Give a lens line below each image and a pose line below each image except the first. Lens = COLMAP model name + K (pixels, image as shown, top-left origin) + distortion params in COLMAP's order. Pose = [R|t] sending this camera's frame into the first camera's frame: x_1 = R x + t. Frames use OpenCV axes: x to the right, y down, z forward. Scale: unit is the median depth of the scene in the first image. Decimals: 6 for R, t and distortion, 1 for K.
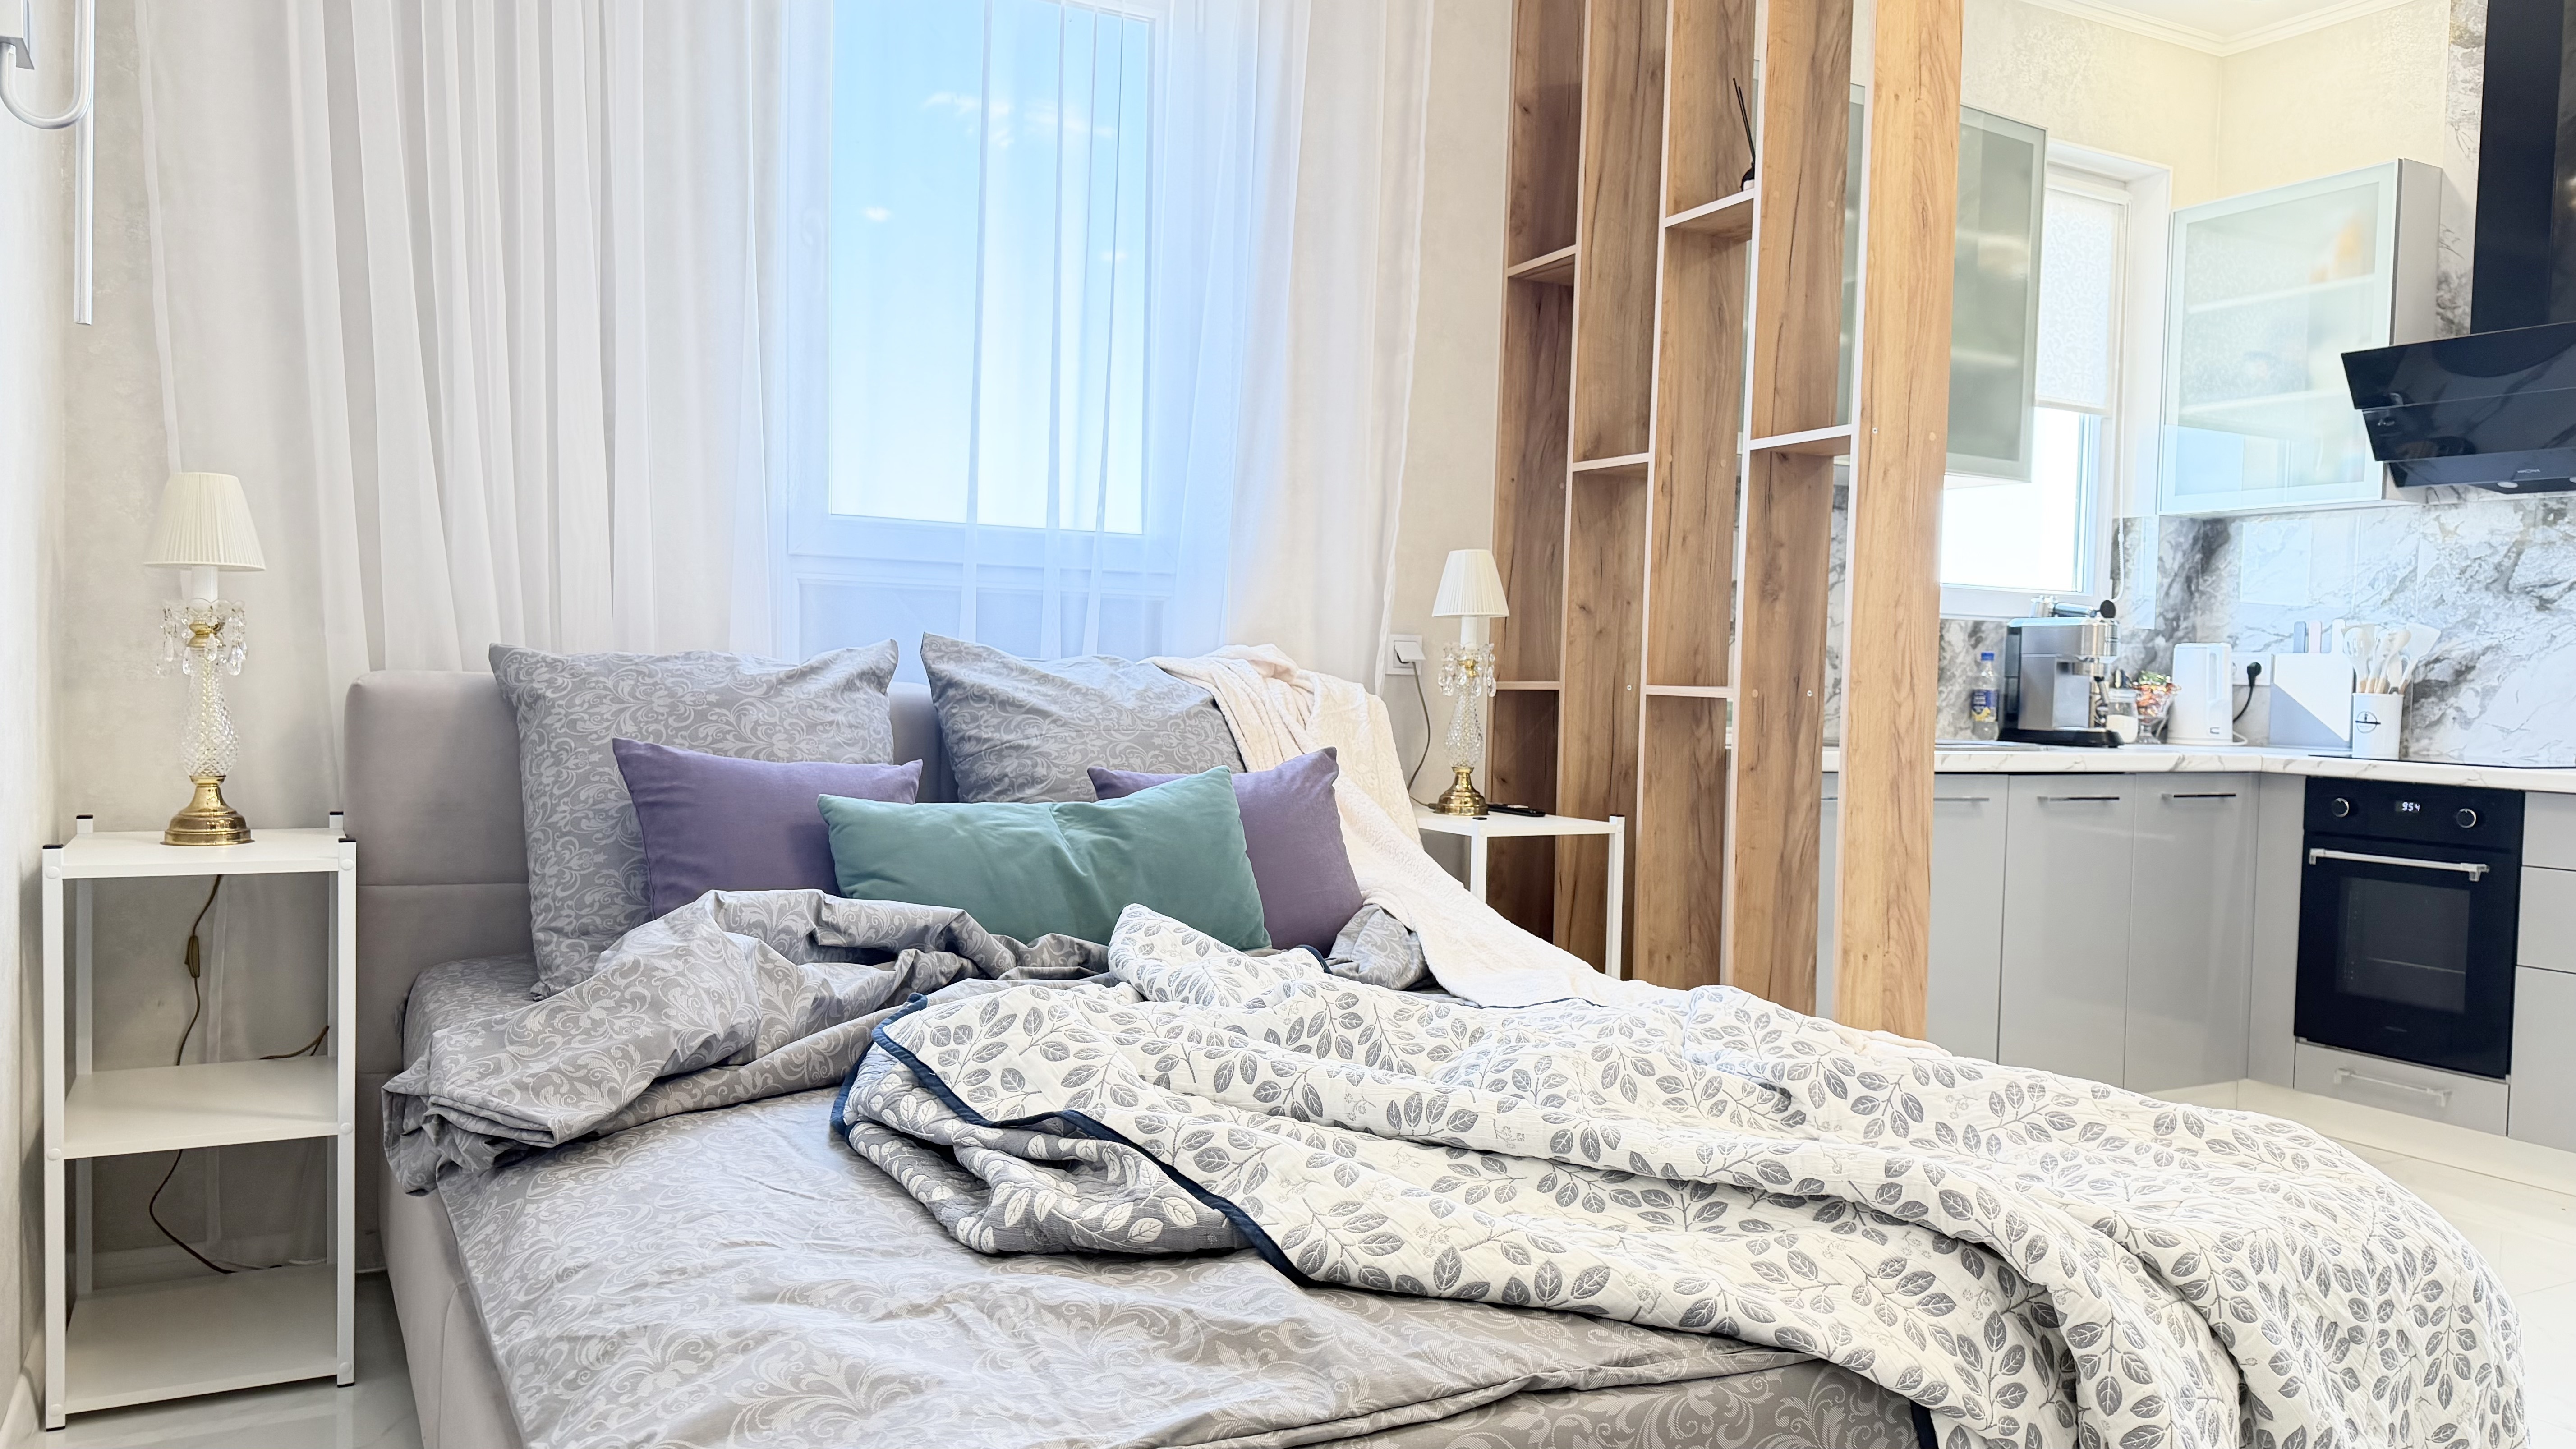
lens RADIAL K [[1794.1, 0, 1286.4], [0, 1794.1, 746.7], [0, 0, 1]] dist [0.030209, -0.037404]
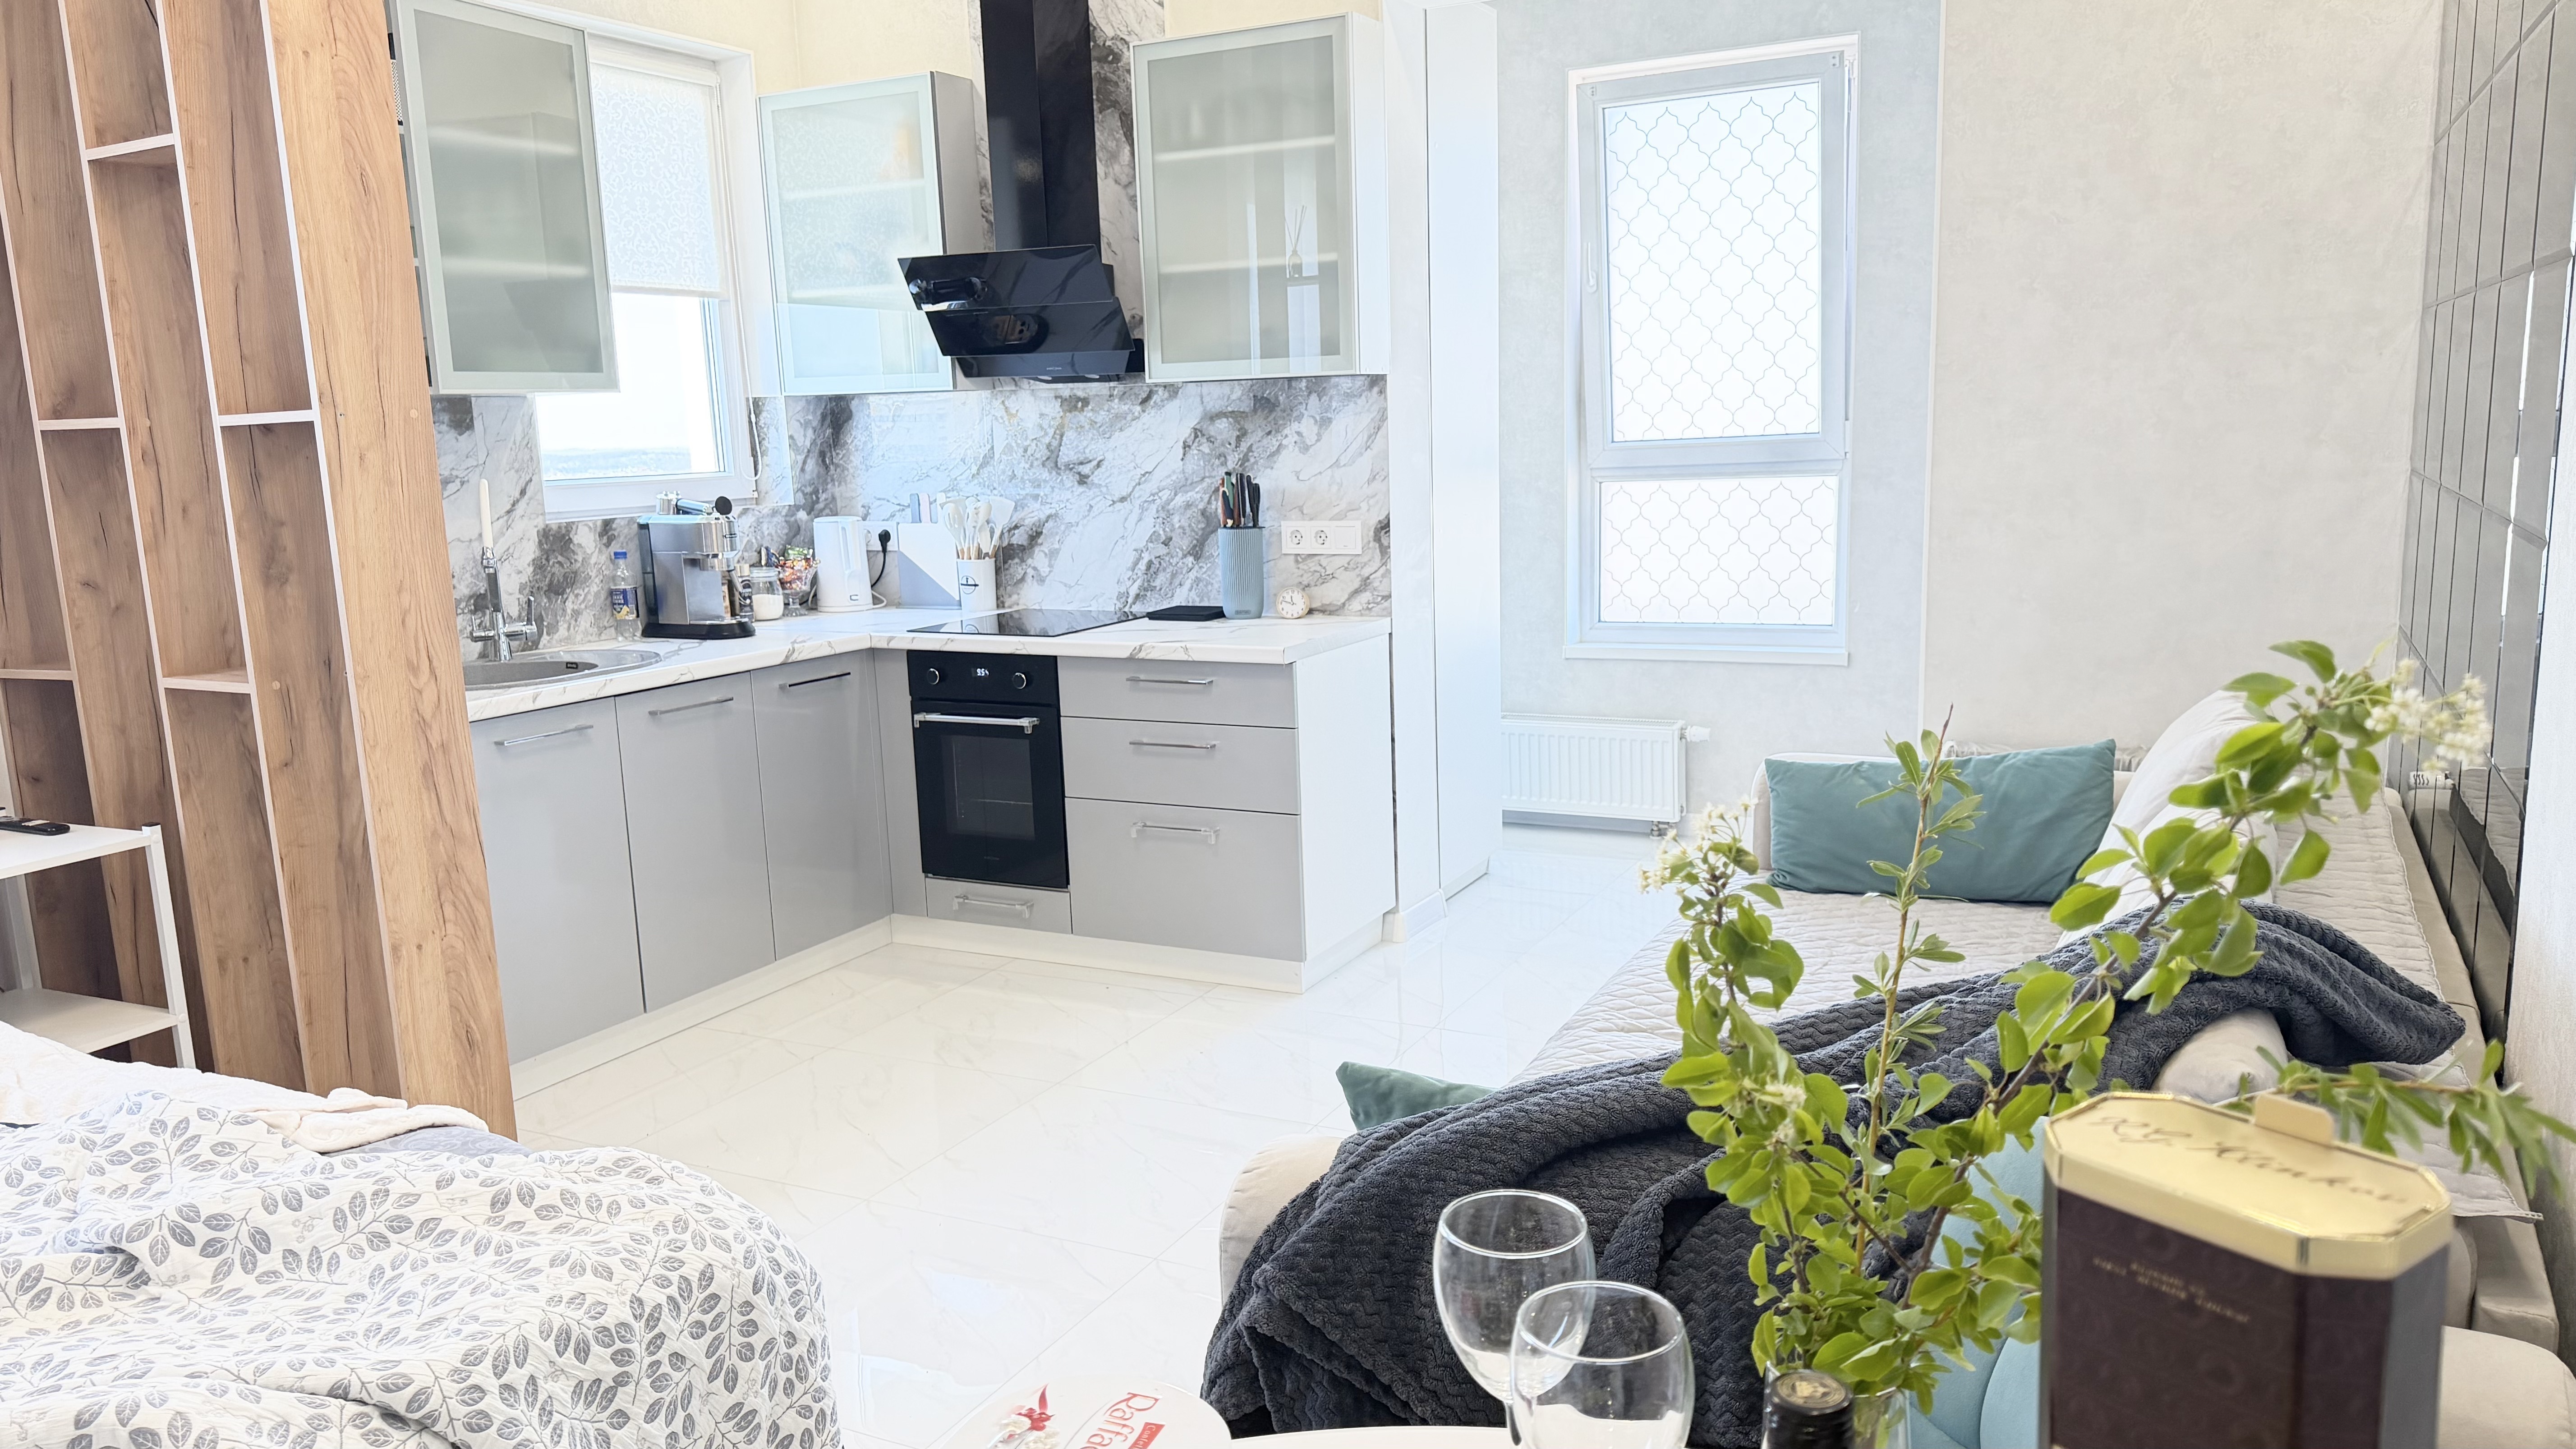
lens RADIAL K [[1795.7, 0, 1283.0], [0, 1795.7, 737.3], [0, 0, 1]] dist [0.026330, -0.032409]
pose [[0.825177, -0.152446, 0.543915, 0.192042], [0.077822, 0.984394, 0.157836, -0.119341], [-0.559488, -0.087914, 0.824163, -0.083076]]
